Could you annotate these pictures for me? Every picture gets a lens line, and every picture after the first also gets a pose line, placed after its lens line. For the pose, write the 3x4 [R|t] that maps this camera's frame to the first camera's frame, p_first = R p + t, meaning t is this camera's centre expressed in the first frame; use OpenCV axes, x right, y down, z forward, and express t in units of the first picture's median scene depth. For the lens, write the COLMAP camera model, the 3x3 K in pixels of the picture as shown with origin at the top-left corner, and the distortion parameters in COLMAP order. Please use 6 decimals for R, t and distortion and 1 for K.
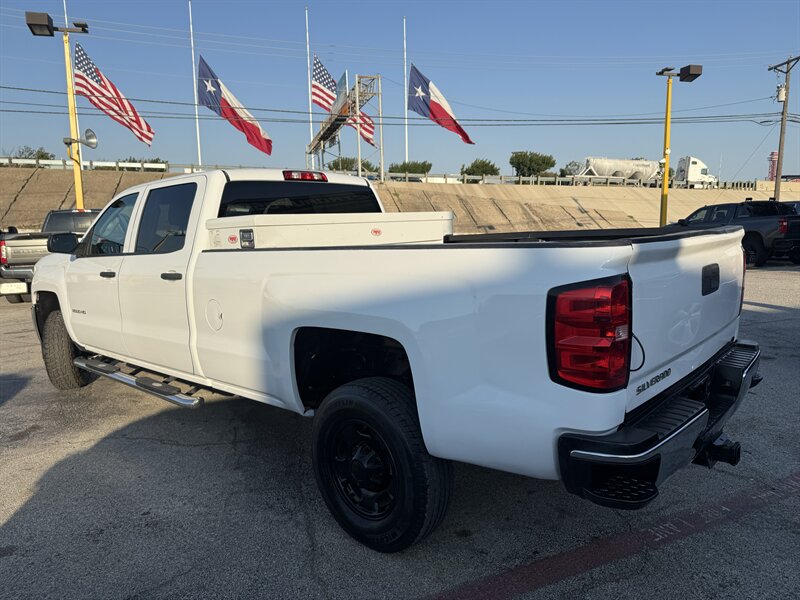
lens RADIAL K [[555.4, 0, 400.1], [0, 555.4, 302.3], [0, 0, 1]] dist [0.039109, -0.045278]
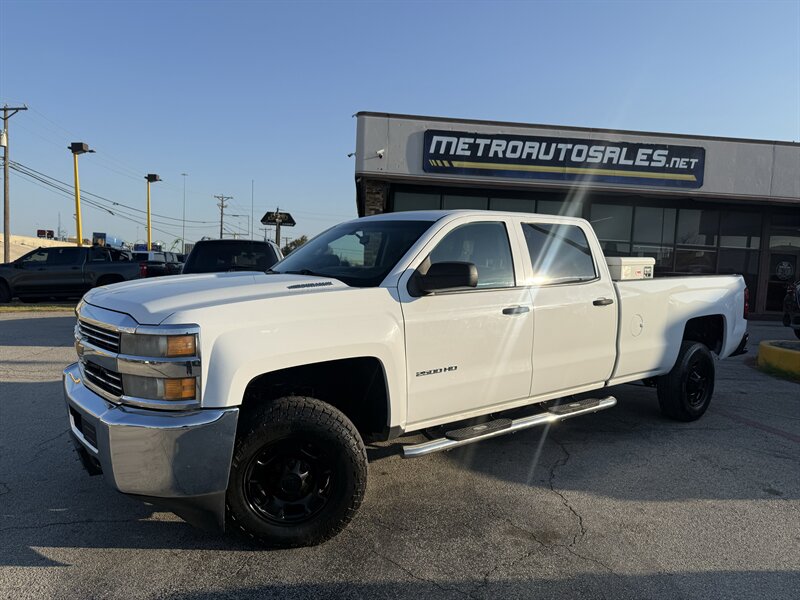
lens RADIAL K [[555.4, 0, 405.2], [0, 555.4, 311.3], [0, 0, 1]] dist [0.039109, -0.045278]
pose [[0.172884, -0.048046, 0.983770, -0.199587], [0.110844, 0.993414, 0.029038, -0.013046], [-0.978685, 0.104025, 0.177071, 0.143850]]
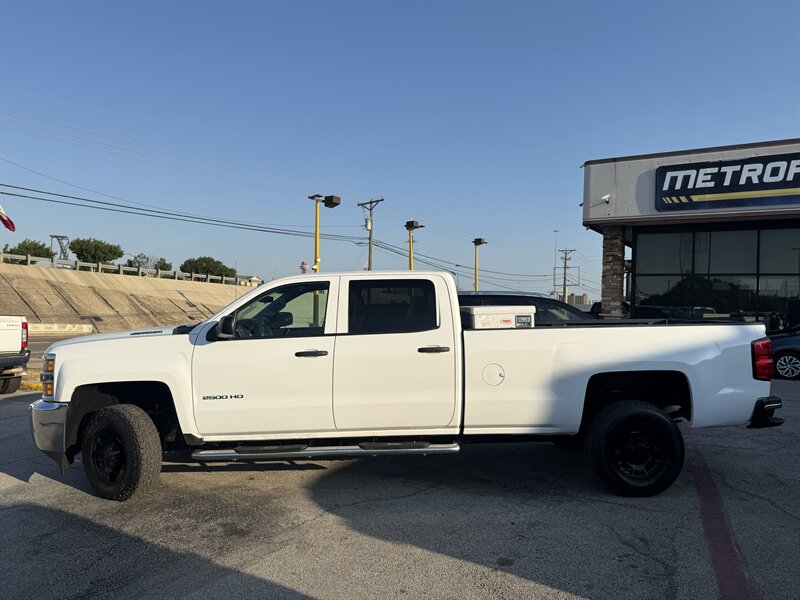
lens RADIAL K [[555.4, 0, 405.3], [0, 555.4, 302.5], [0, 0, 1]] dist [0.039109, -0.045278]
pose [[0.727954, 0.040317, 0.684439, -0.158612], [0.074559, 0.987694, -0.137480, 0.001939], [-0.681560, 0.151111, 0.715990, 0.013801]]
